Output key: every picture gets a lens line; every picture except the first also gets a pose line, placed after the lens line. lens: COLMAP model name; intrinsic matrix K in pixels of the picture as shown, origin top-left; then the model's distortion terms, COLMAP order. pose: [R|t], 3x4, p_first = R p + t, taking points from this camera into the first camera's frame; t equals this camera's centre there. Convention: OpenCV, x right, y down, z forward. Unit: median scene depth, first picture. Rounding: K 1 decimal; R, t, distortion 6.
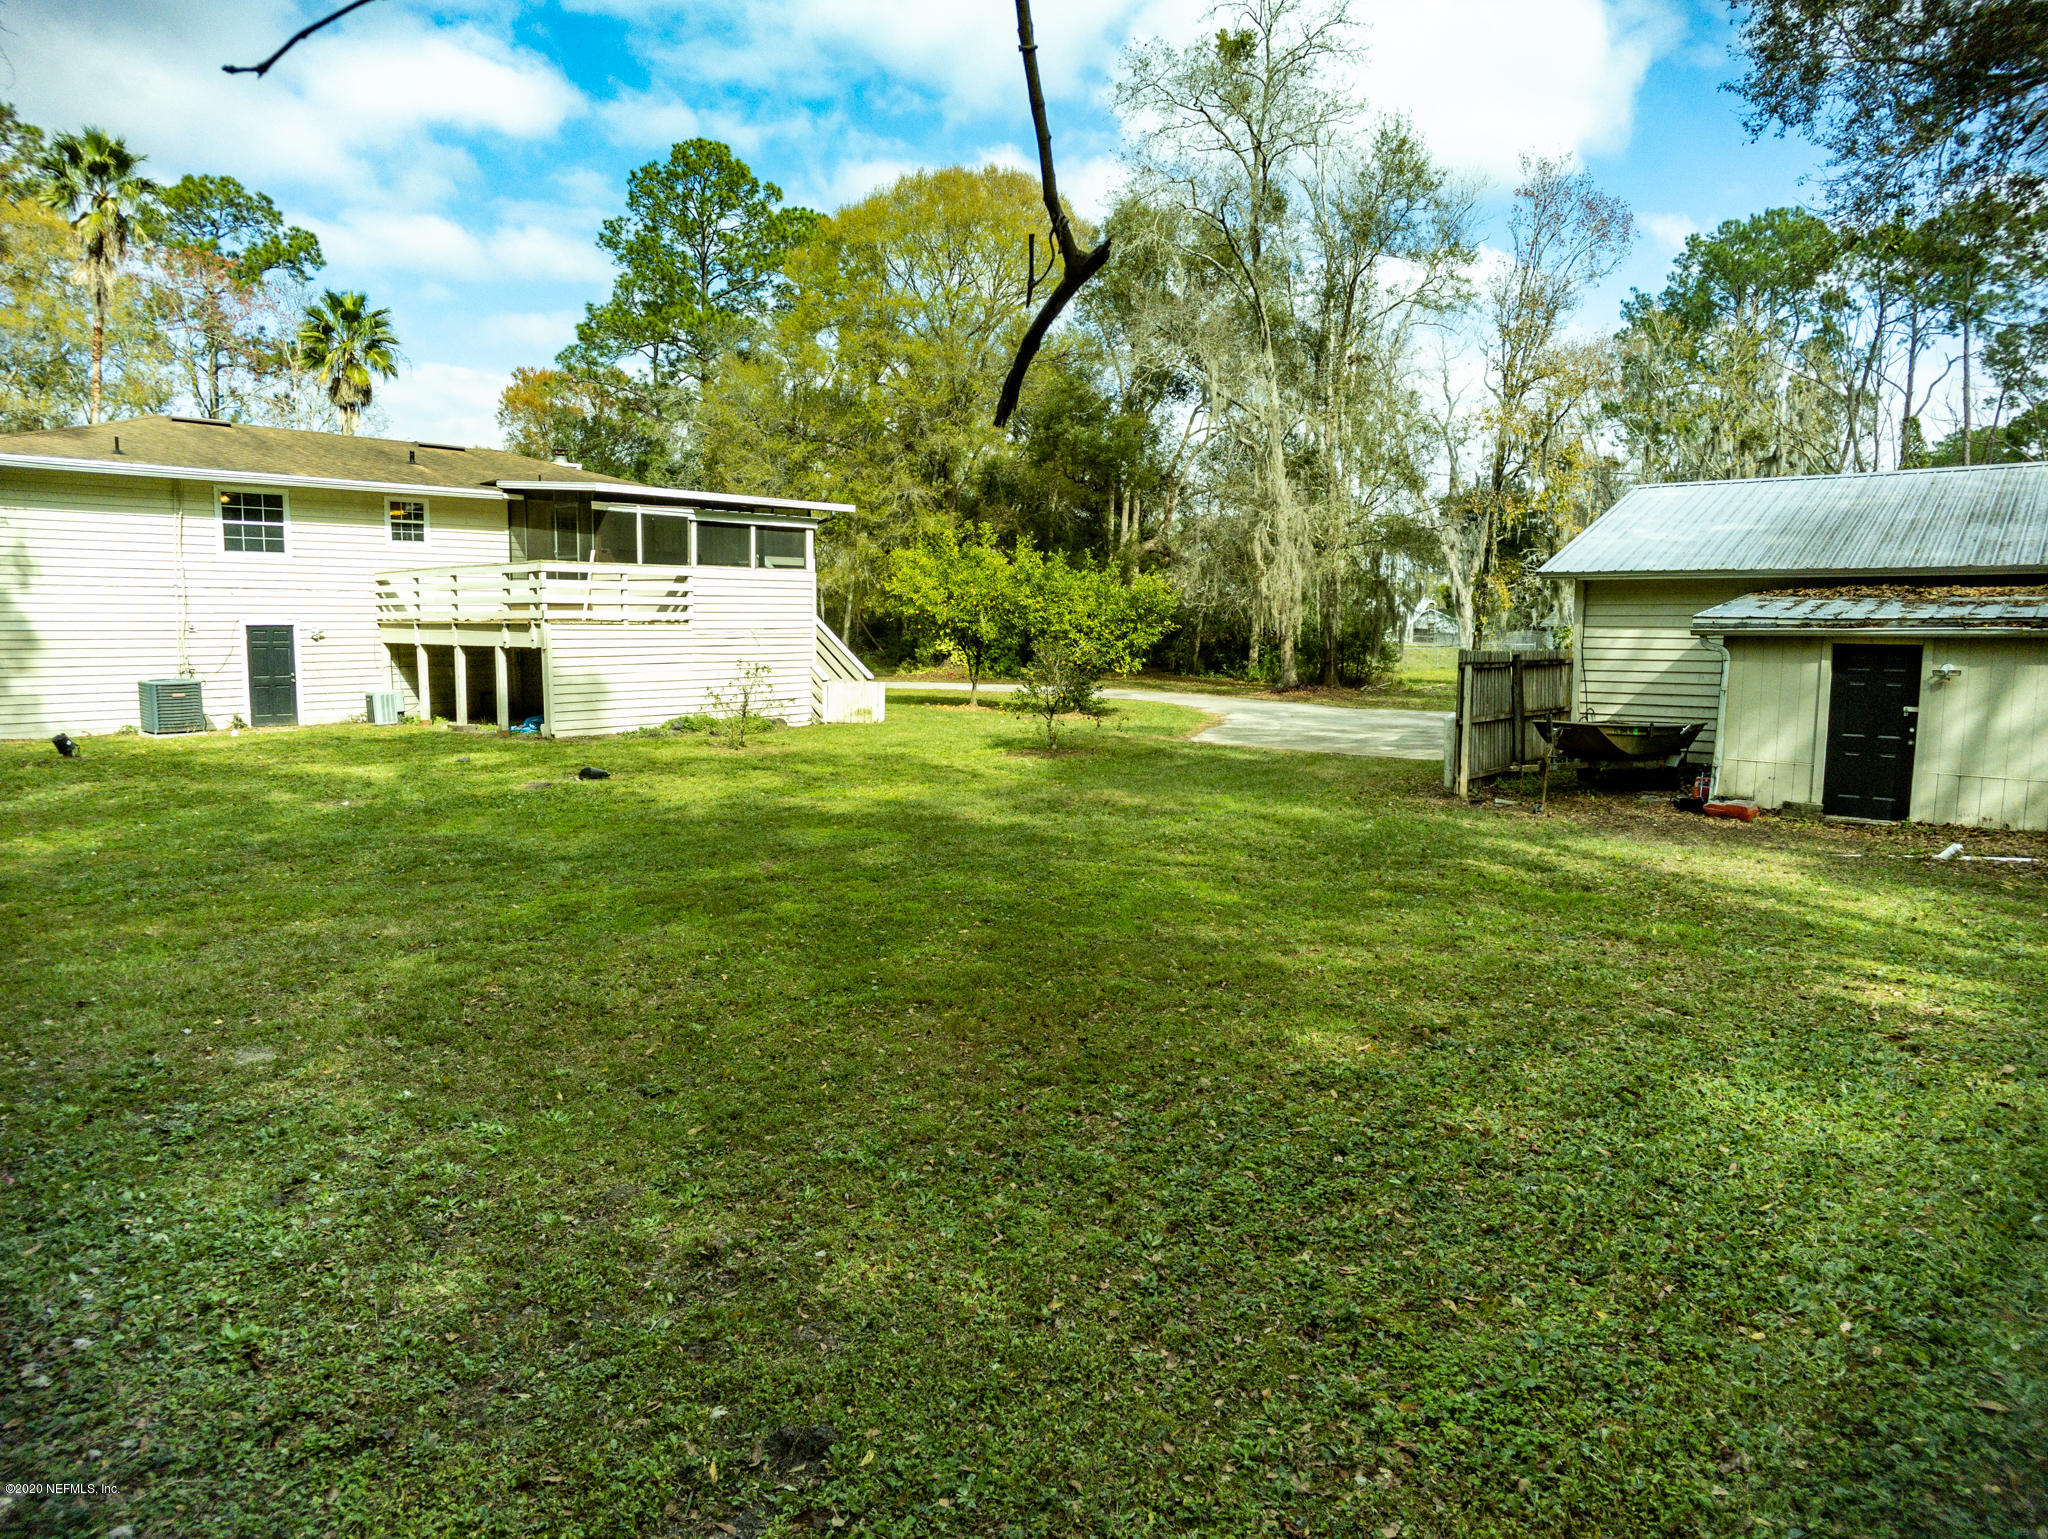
lens RADIAL K [[1277.1, 0, 1014.4], [0, 1277.1, 774.1], [0, 0, 1]] dist [-0.052742, 0.018123]
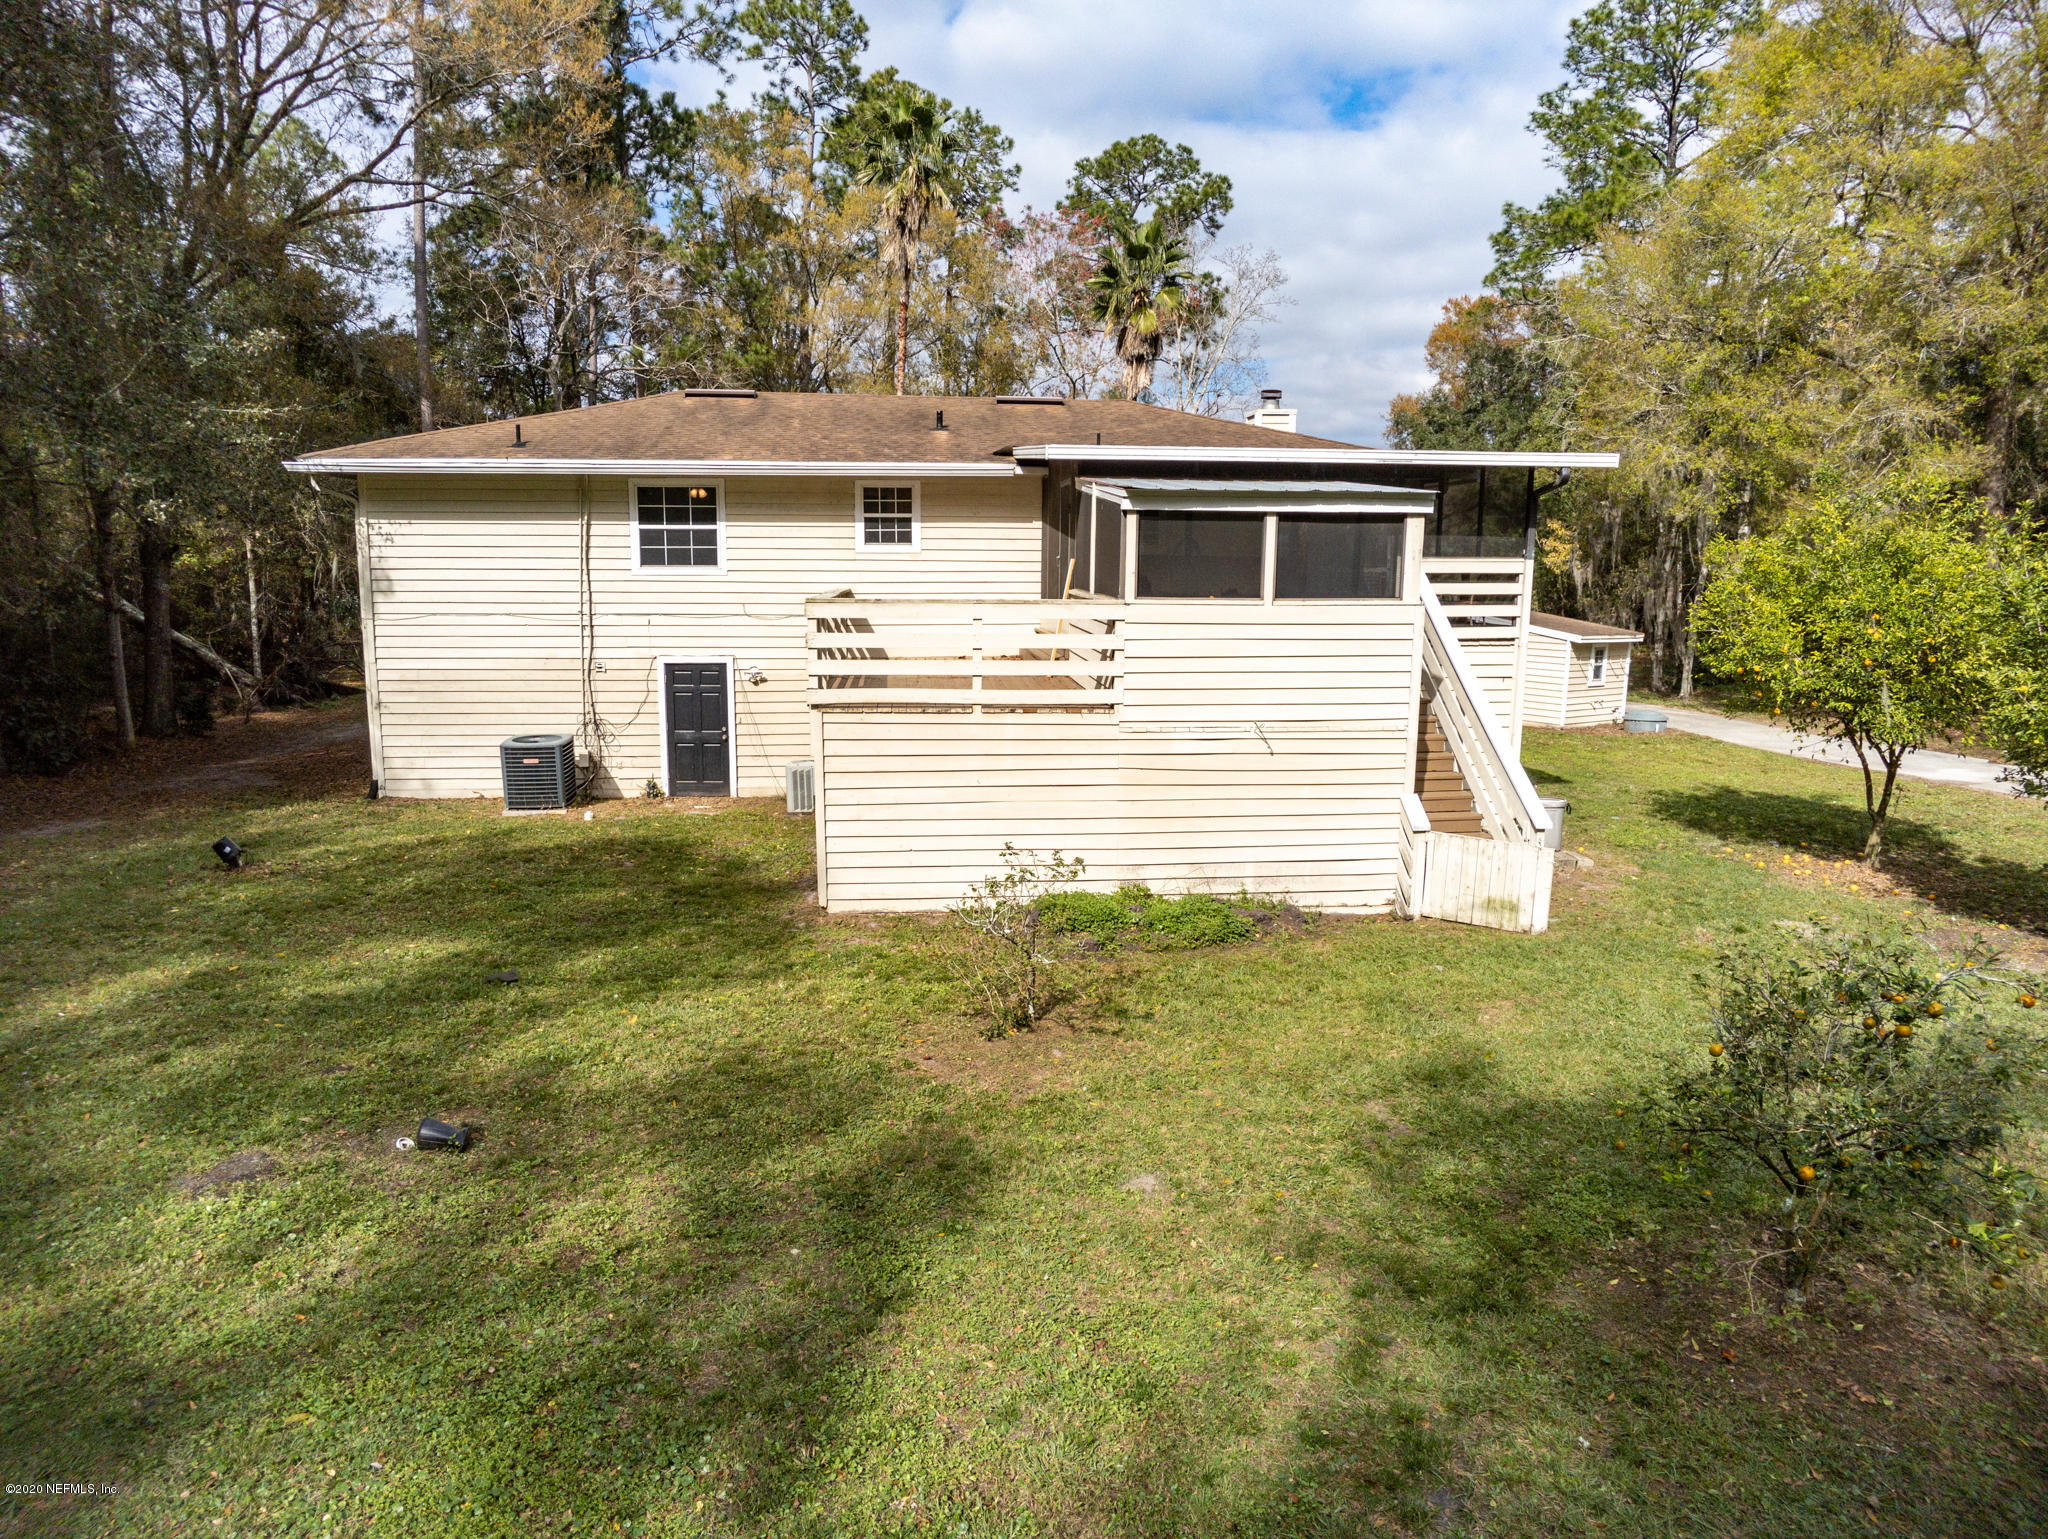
lens RADIAL K [[1277.1, 0, 1025.0], [0, 1277.1, 780.1], [0, 0, 1]] dist [-0.052742, 0.018123]
pose [[0.722854, 0.113940, -0.681542, 0.067703], [-0.084273, 0.993486, 0.076709, -0.115235], [0.685843, 0.001986, 0.727747, 0.541114]]
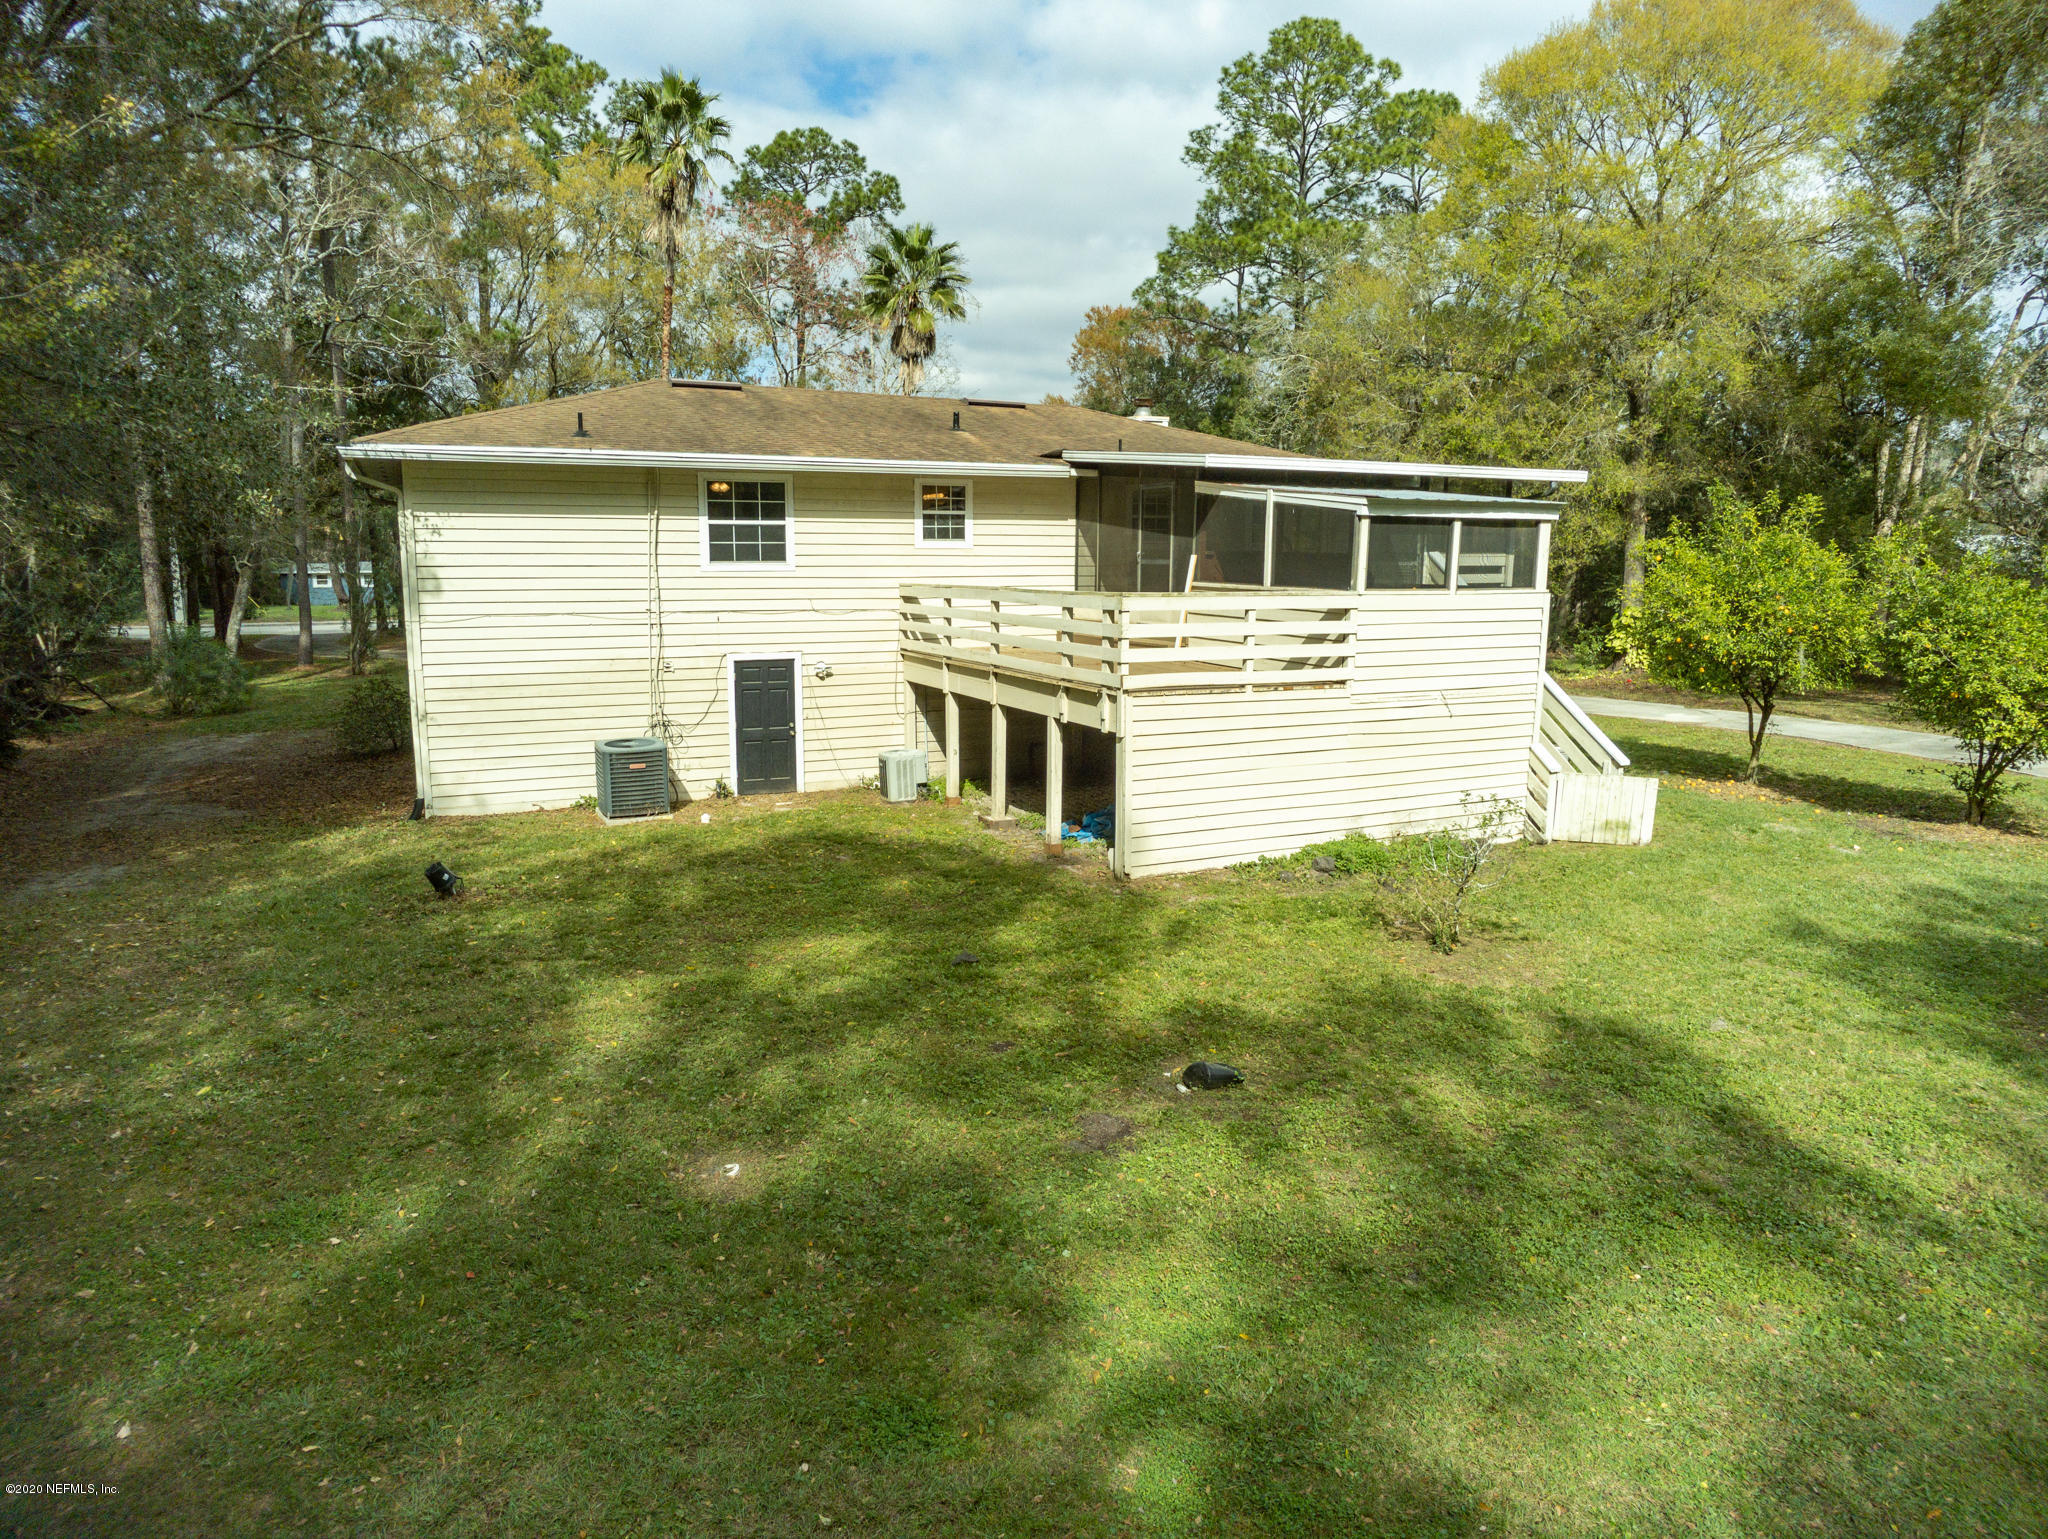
lens RADIAL K [[1277.1, 0, 1030.9], [0, 1277.1, 776.5], [0, 0, 1]] dist [-0.052742, 0.018123]
pose [[0.916836, 0.065755, -0.393812, -0.137373], [-0.045857, 0.997160, 0.059735, -0.094705], [0.396621, -0.036708, 0.917248, 0.343395]]
